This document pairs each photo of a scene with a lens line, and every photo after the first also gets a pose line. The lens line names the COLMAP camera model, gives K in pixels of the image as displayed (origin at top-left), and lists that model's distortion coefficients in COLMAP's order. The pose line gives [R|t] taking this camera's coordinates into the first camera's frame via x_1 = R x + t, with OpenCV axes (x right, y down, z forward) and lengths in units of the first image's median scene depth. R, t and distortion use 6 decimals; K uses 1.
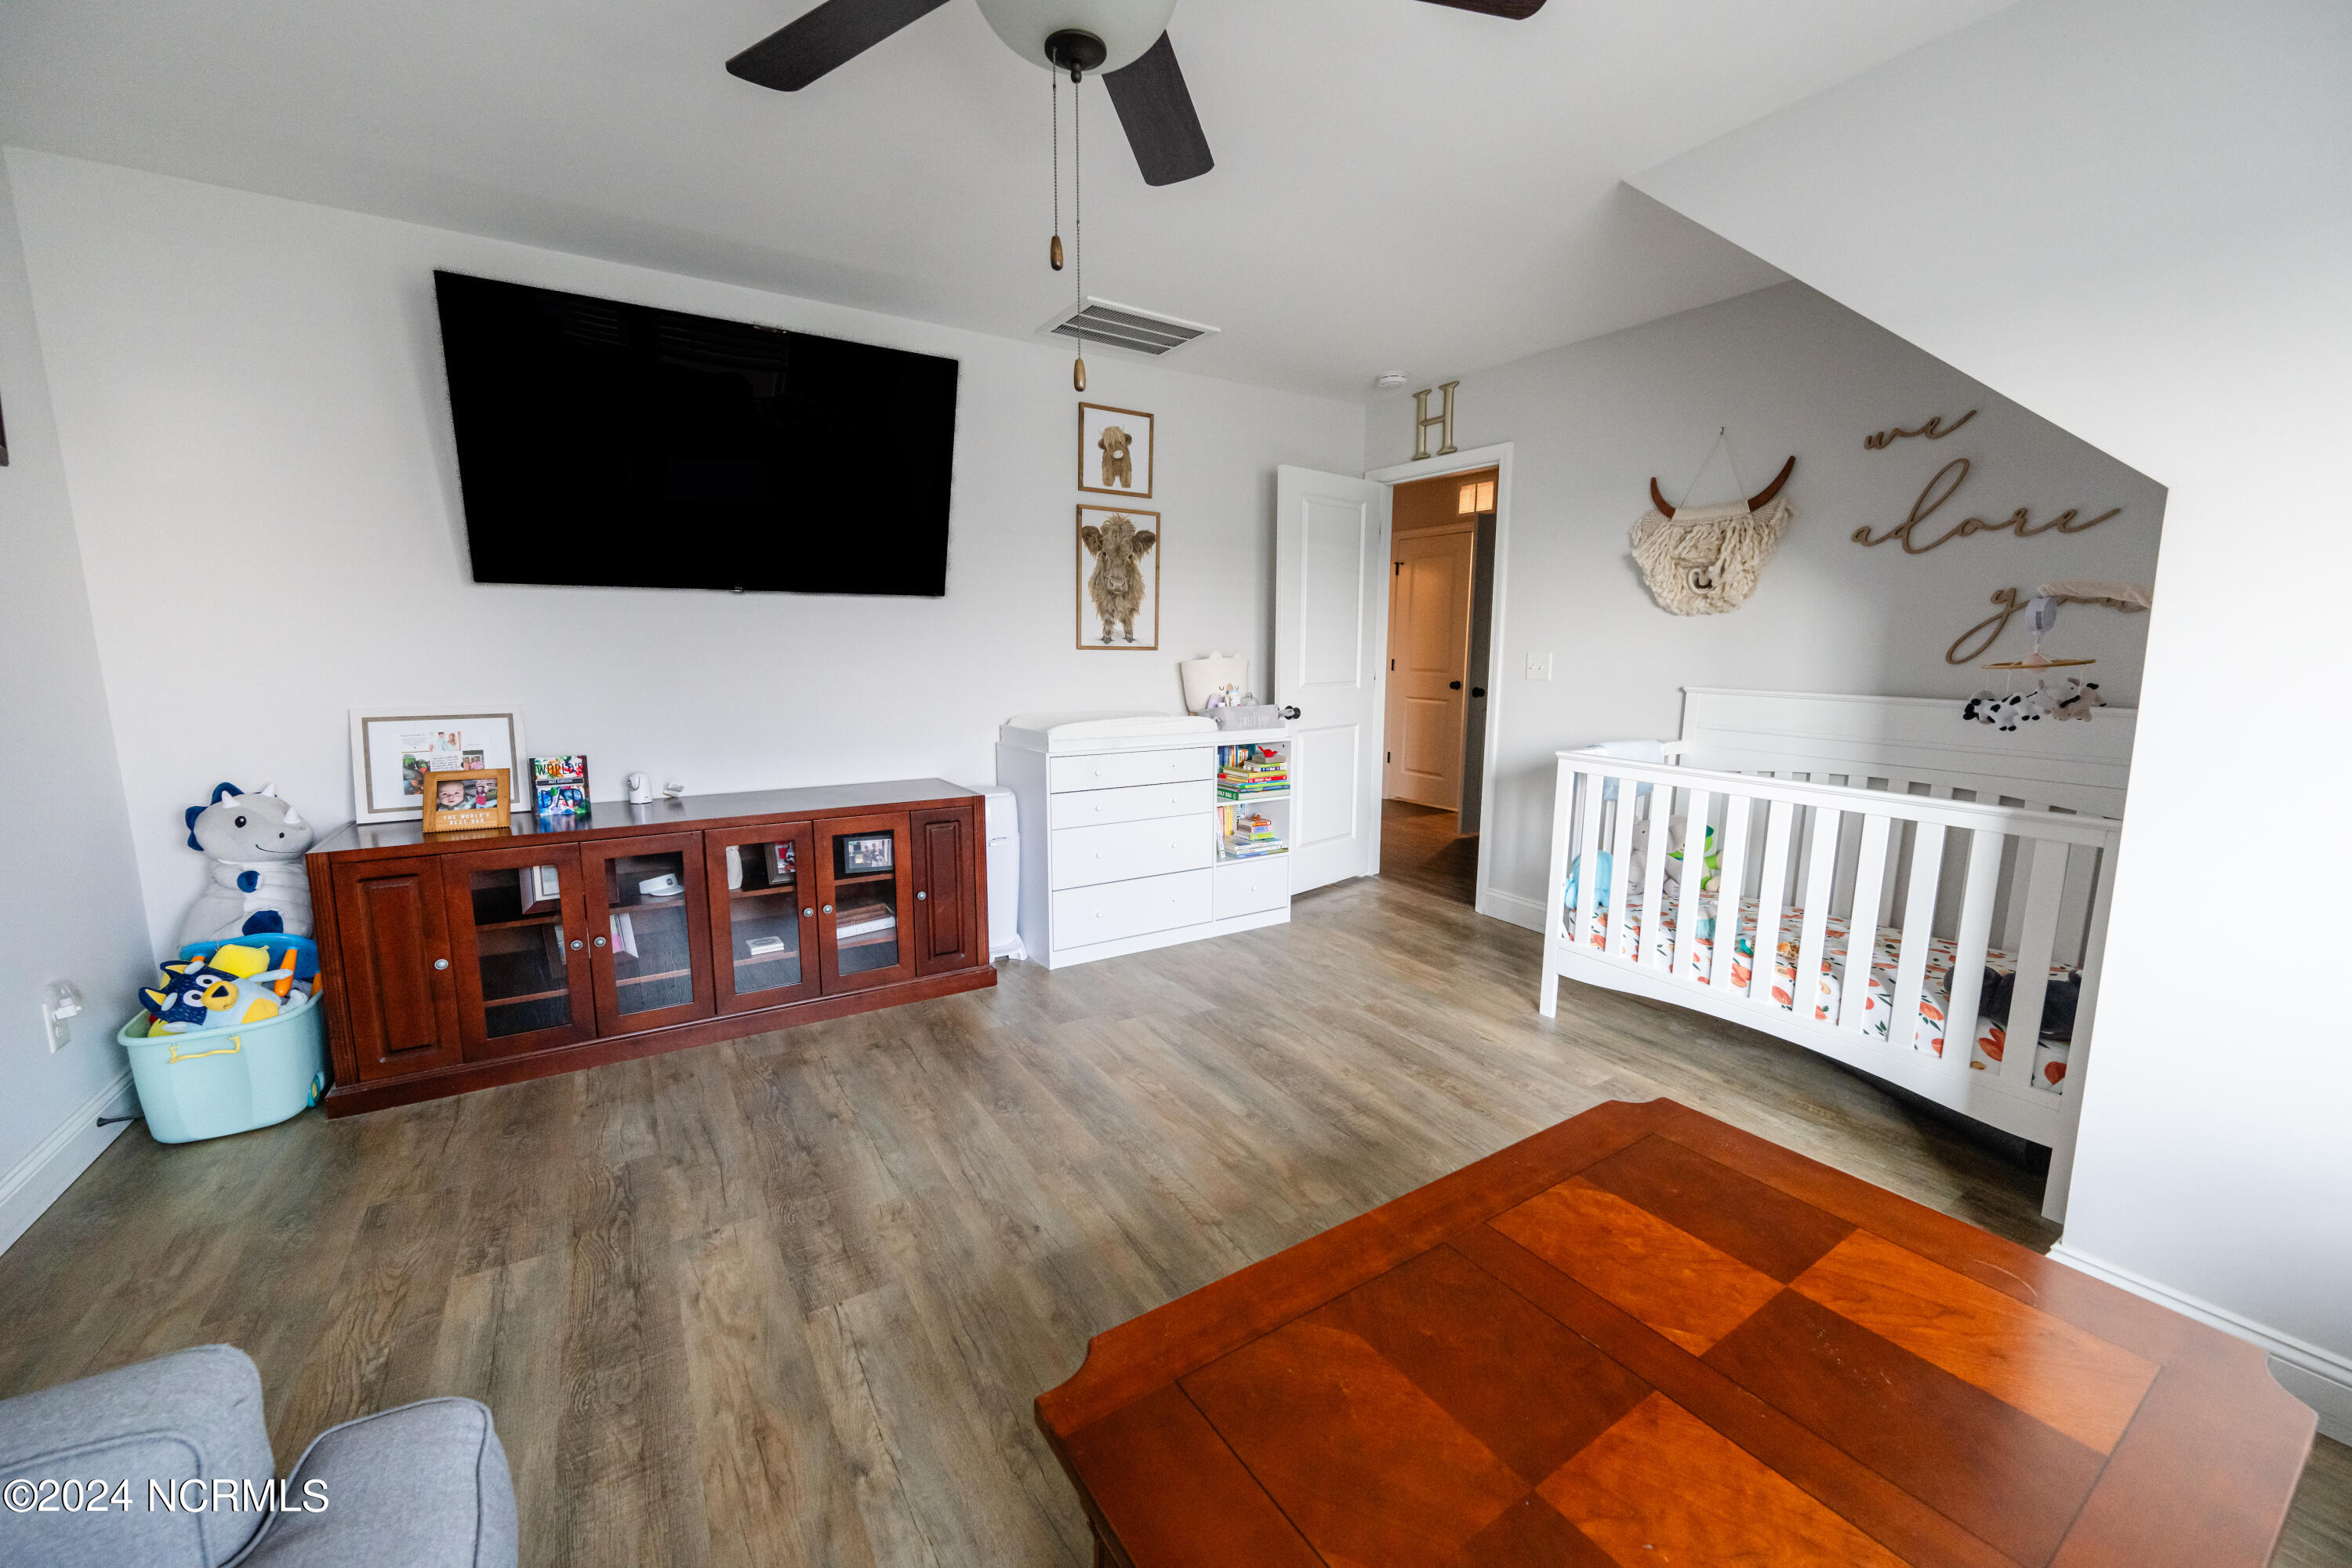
lens RADIAL K [[917.9, 0, 1185.0], [0, 917.9, 782.9], [0, 0, 1]] dist [-0.001588, -0.000498]
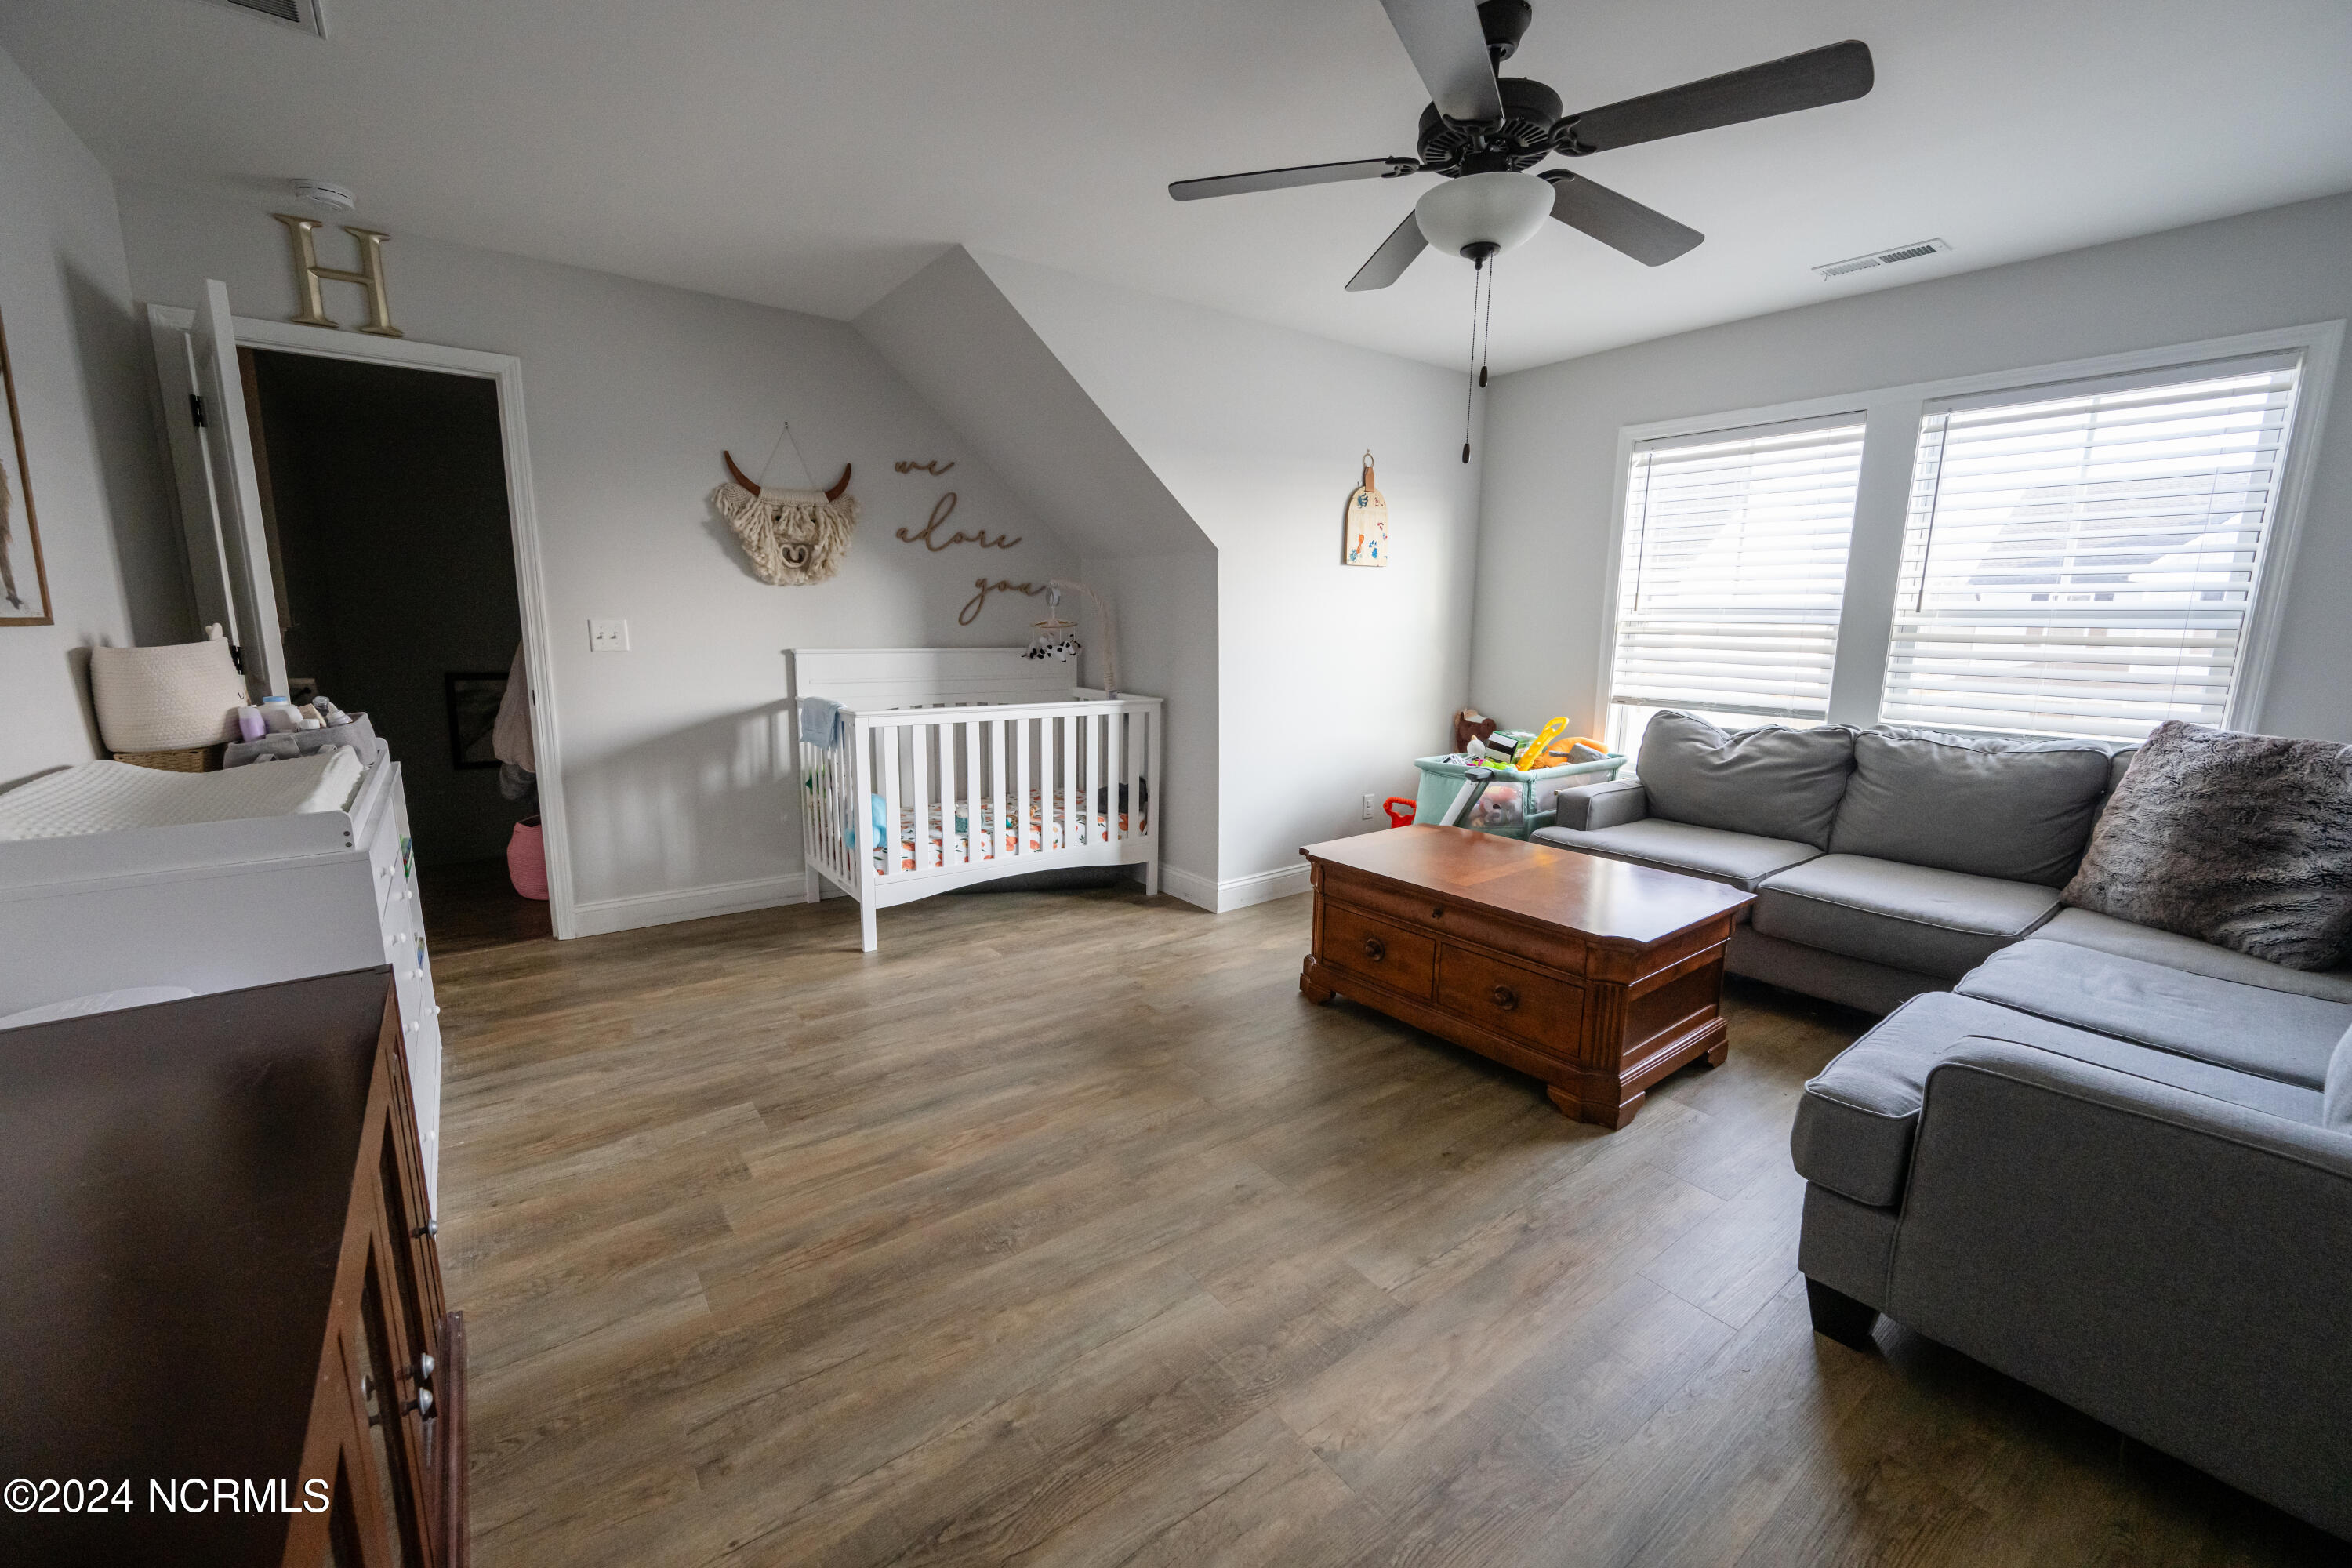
lens RADIAL K [[917.9, 0, 1179.8], [0, 917.9, 782.8], [0, 0, 1]] dist [-0.001588, -0.000498]
pose [[-0.073076, -0.186762, 0.979683, -0.770540], [0.138636, 0.970871, 0.195423, -0.122178], [-0.987644, 0.150100, -0.045056, 0.736566]]
